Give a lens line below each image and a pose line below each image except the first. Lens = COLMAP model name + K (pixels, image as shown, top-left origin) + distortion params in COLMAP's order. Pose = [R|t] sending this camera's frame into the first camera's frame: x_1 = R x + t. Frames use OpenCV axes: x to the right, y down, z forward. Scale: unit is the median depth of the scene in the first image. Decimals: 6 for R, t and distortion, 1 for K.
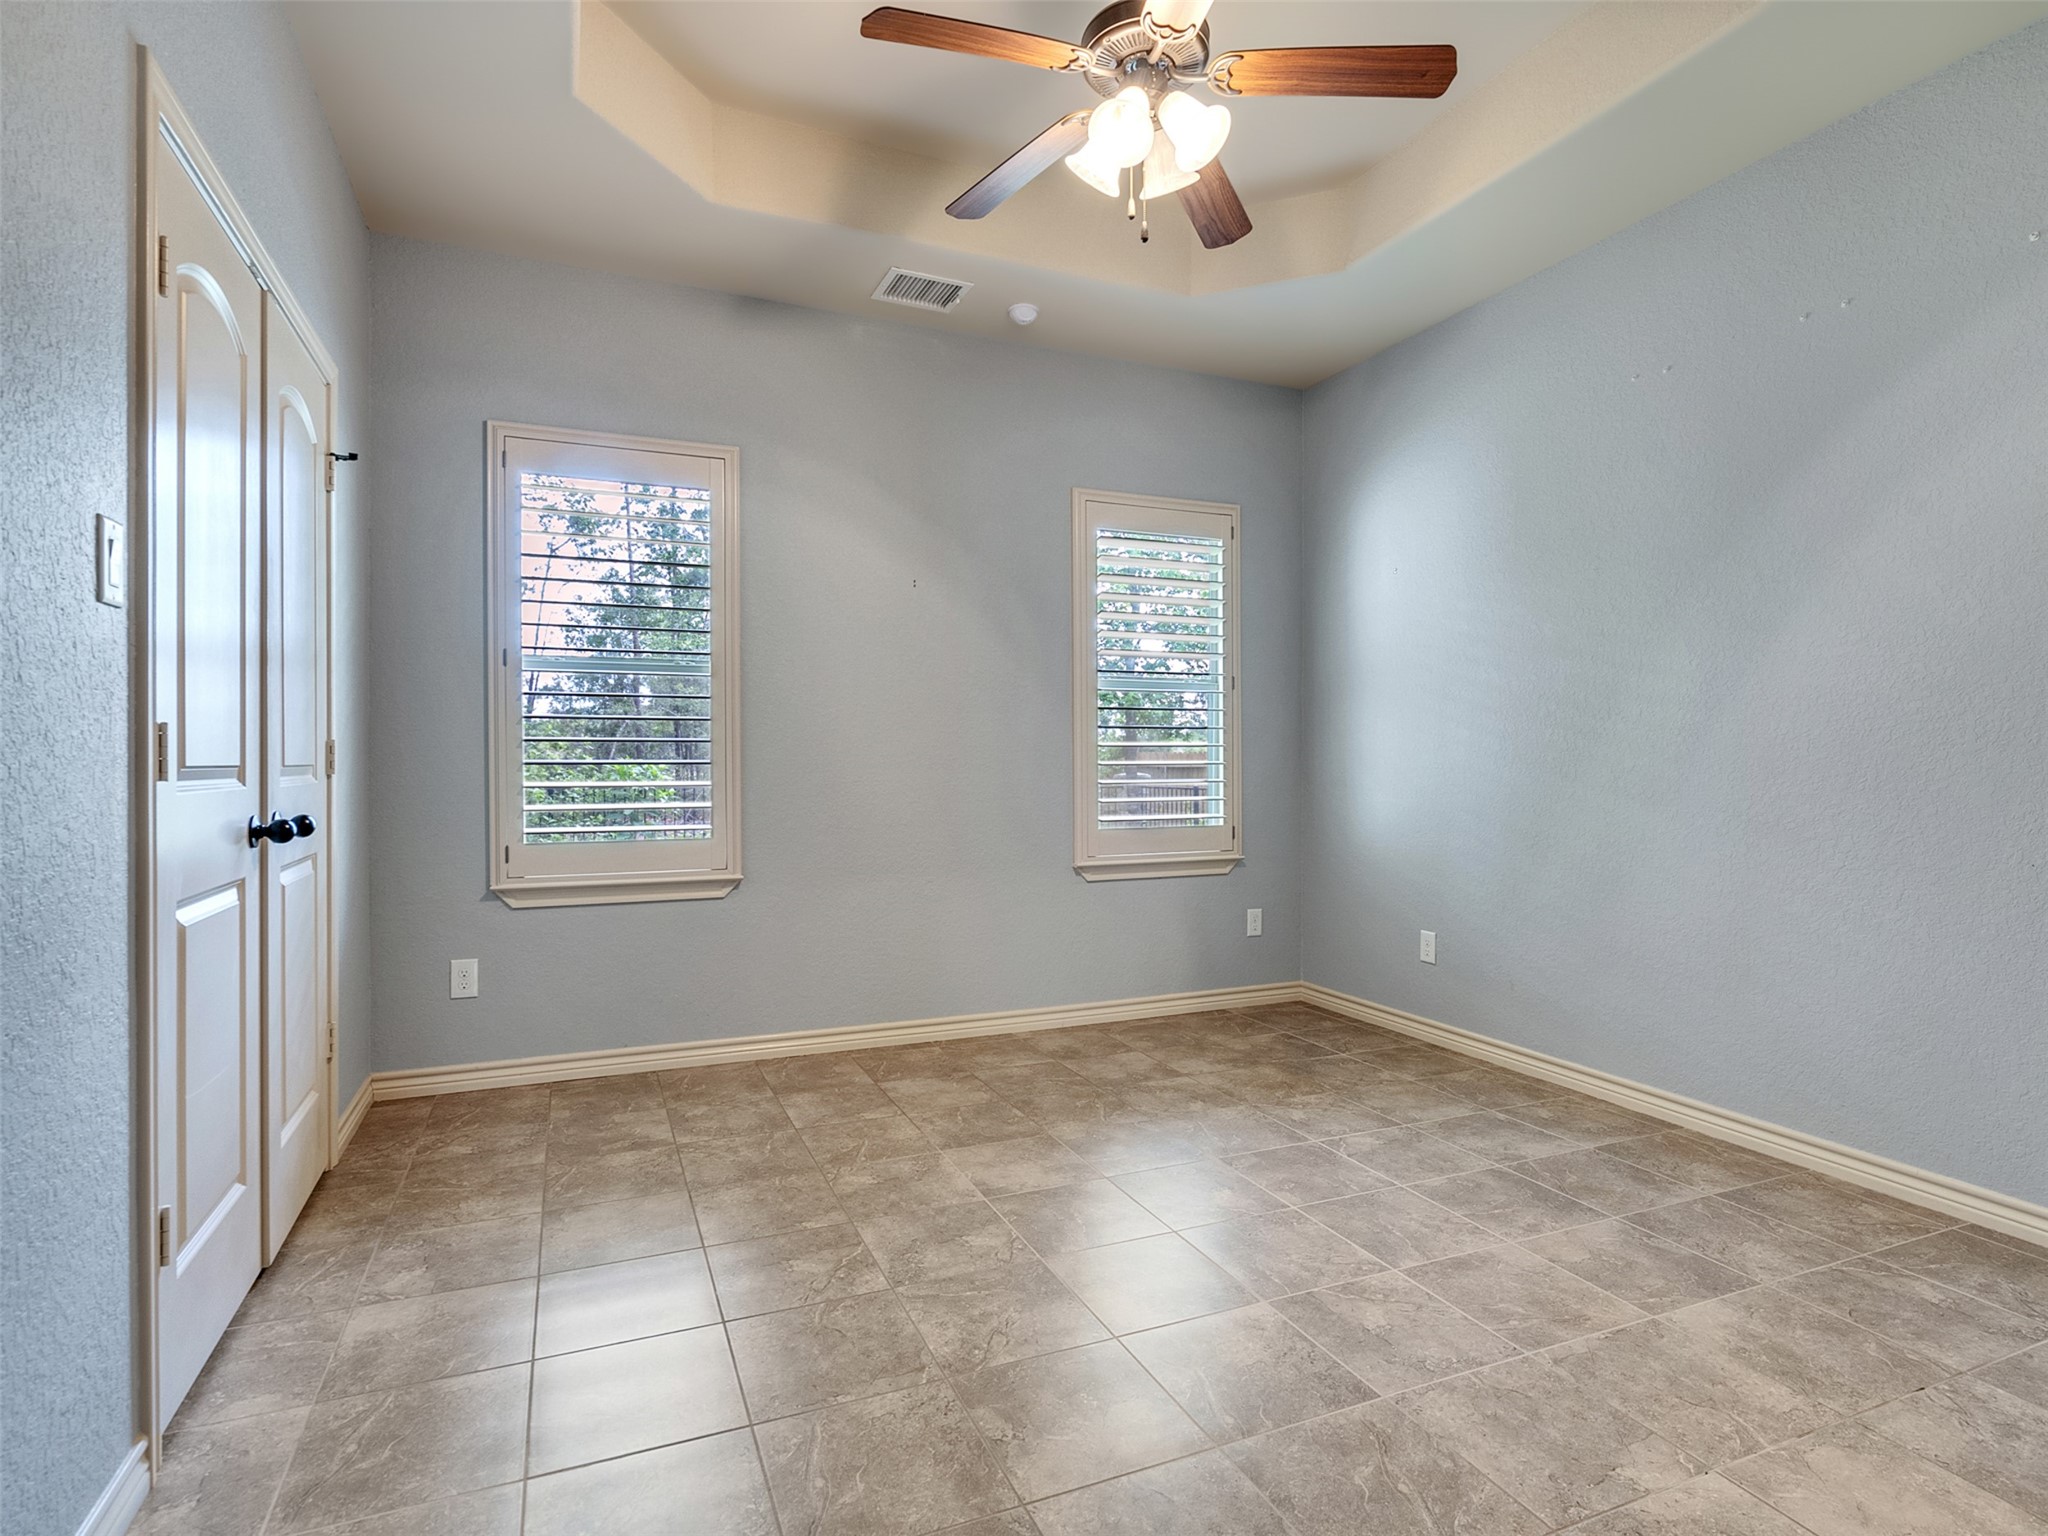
lens RADIAL K [[1045.5, 0, 1006.6], [0, 1045.5, 769.3], [0, 0, 1]] dist [-0.007684, 0.004875]
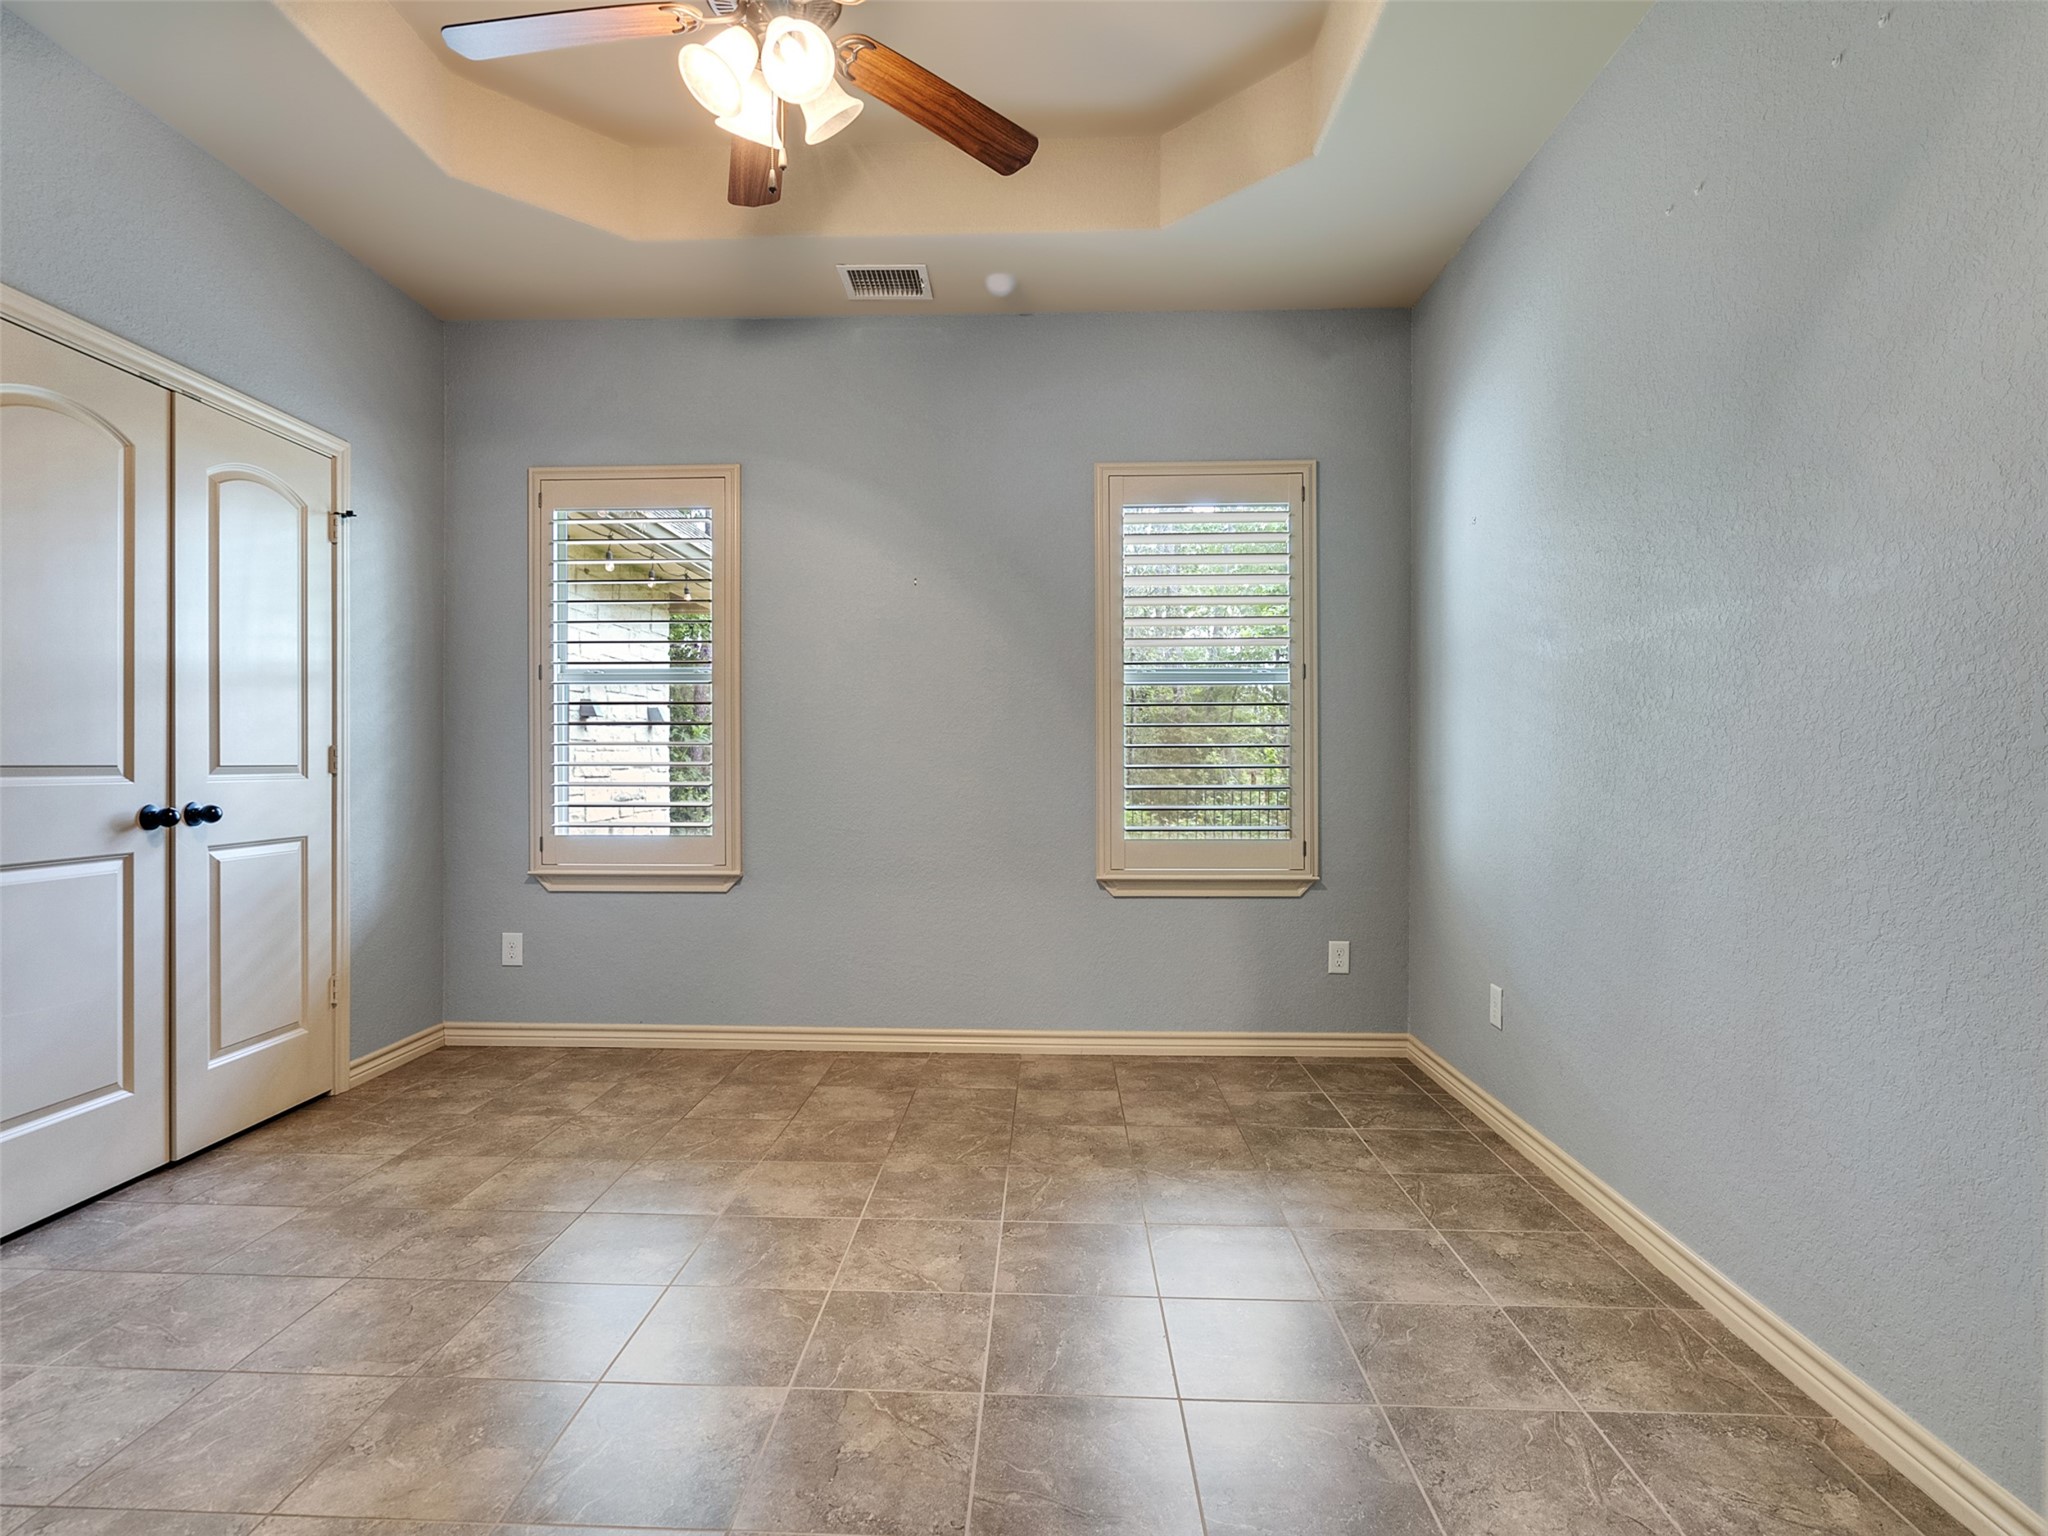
lens RADIAL K [[1045.5, 0, 1006.6], [0, 1045.5, 769.3], [0, 0, 1]] dist [-0.007684, 0.004875]
pose [[0.905377, 0.003903, -0.424590, 0.470021], [-0.004935, 0.999987, -0.001331, -0.001525], [0.424580, 0.003300, 0.905385, 0.176673]]
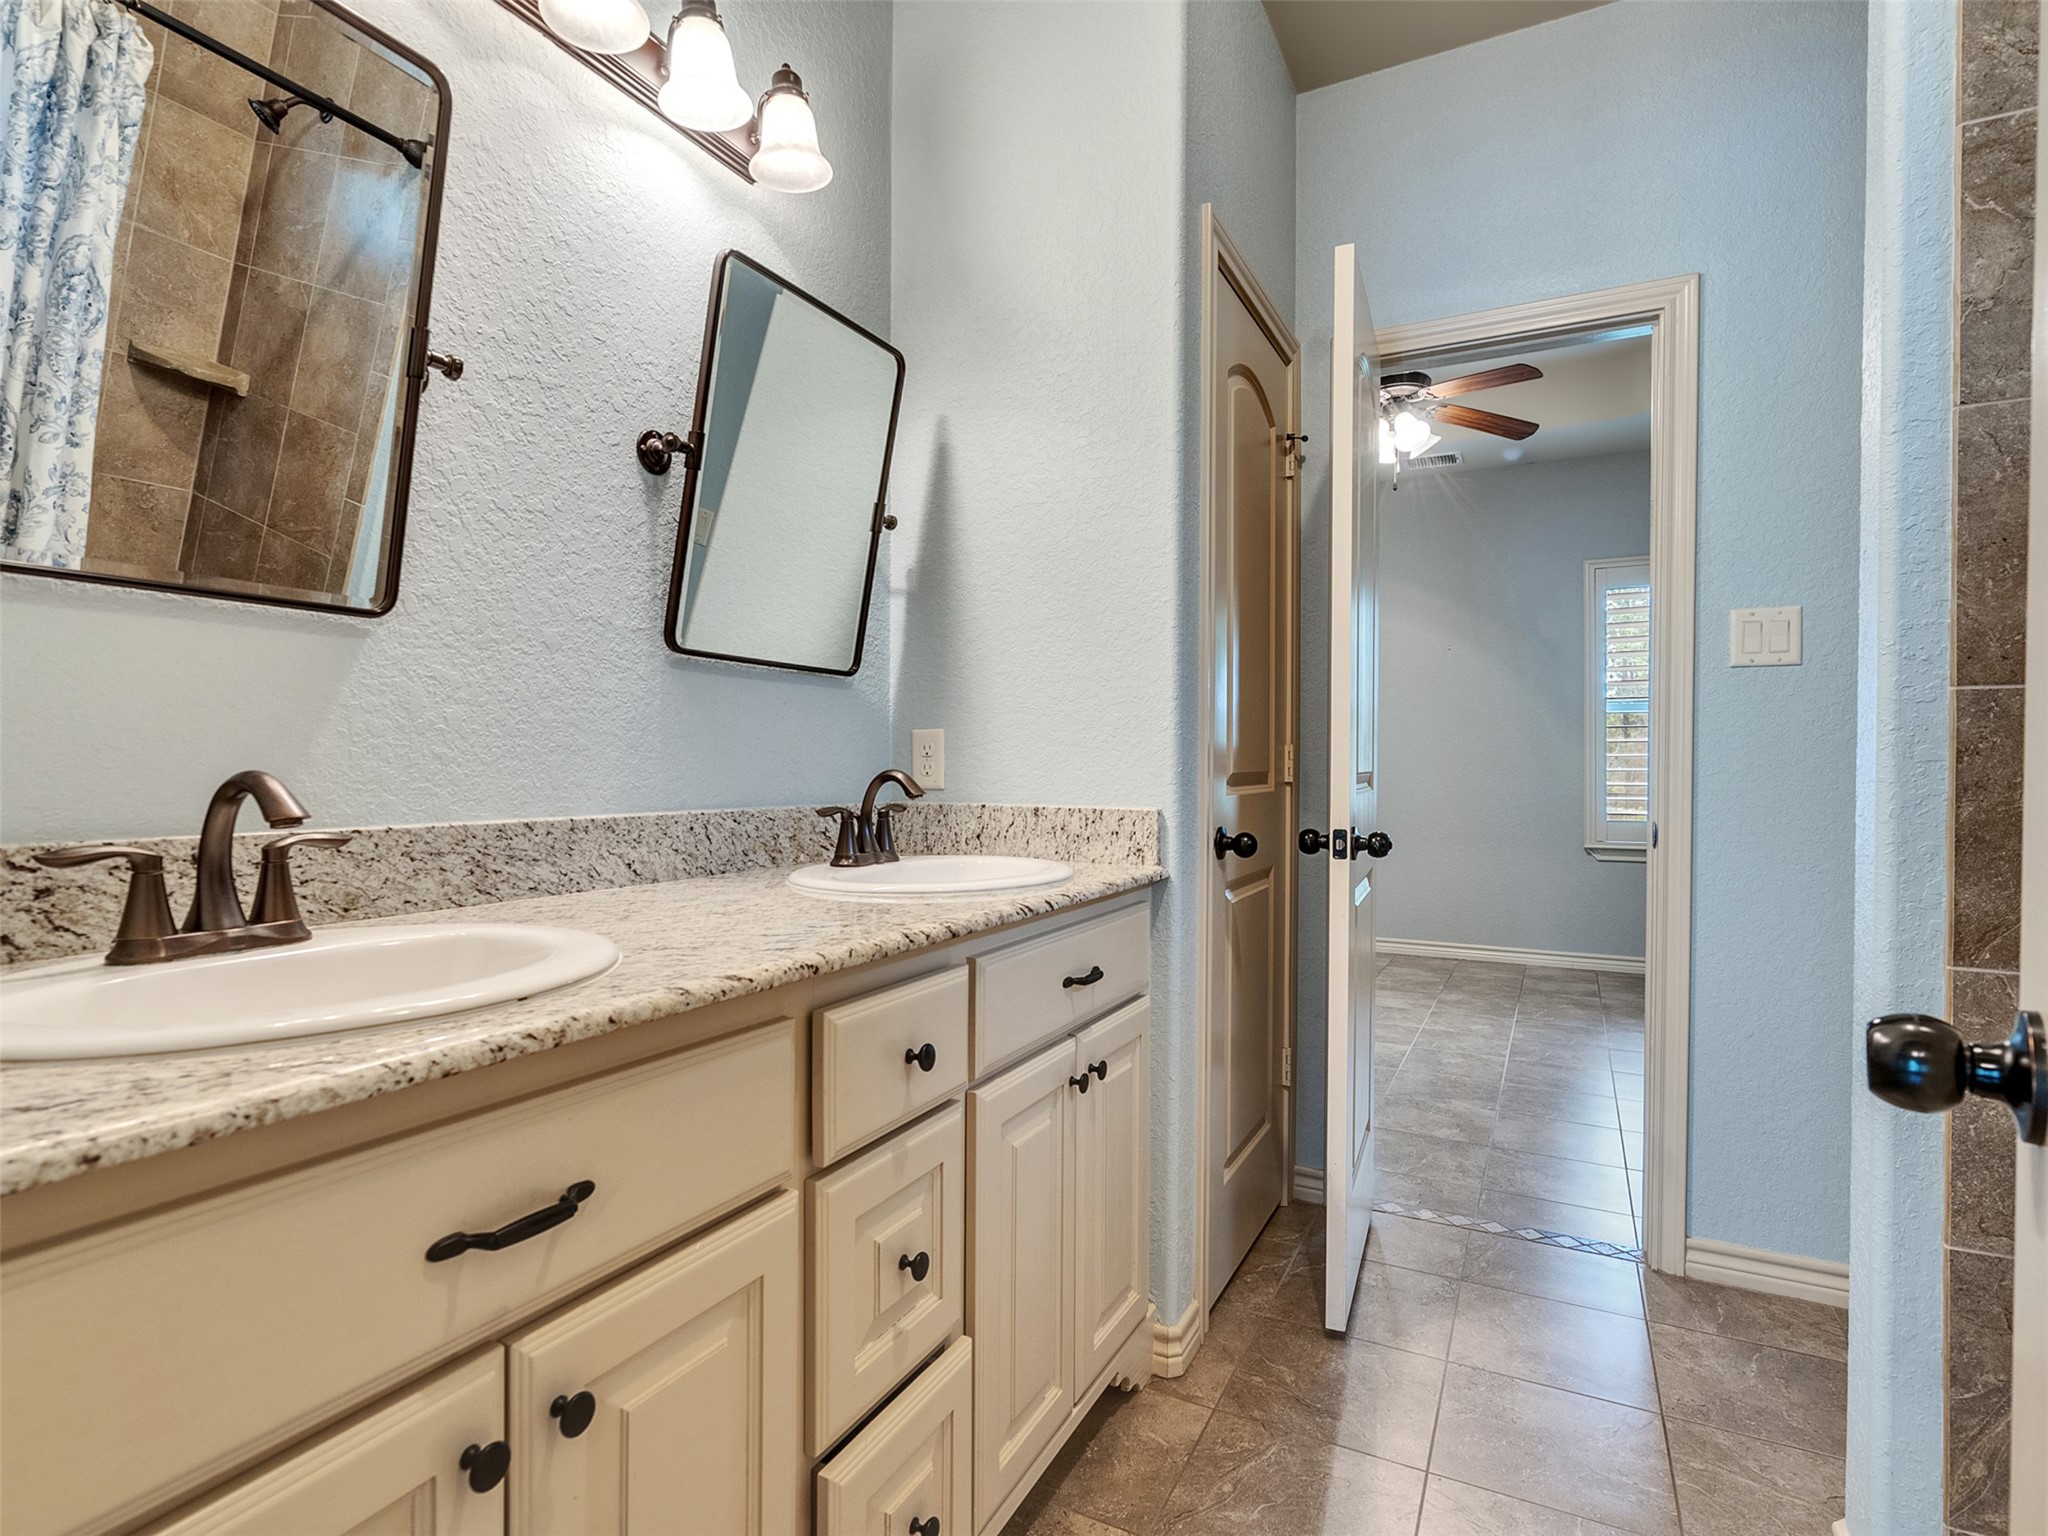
lens RADIAL K [[1045.5, 0, 1006.6], [0, 1045.5, 769.3], [0, 0, 1]] dist [-0.007684, 0.004875]
pose [[0.634176, 0.005647, -0.773168, 0.767941], [-0.010421, 0.999945, -0.001245, 0.003424], [0.773119, 0.008847, 0.634200, -0.495279]]
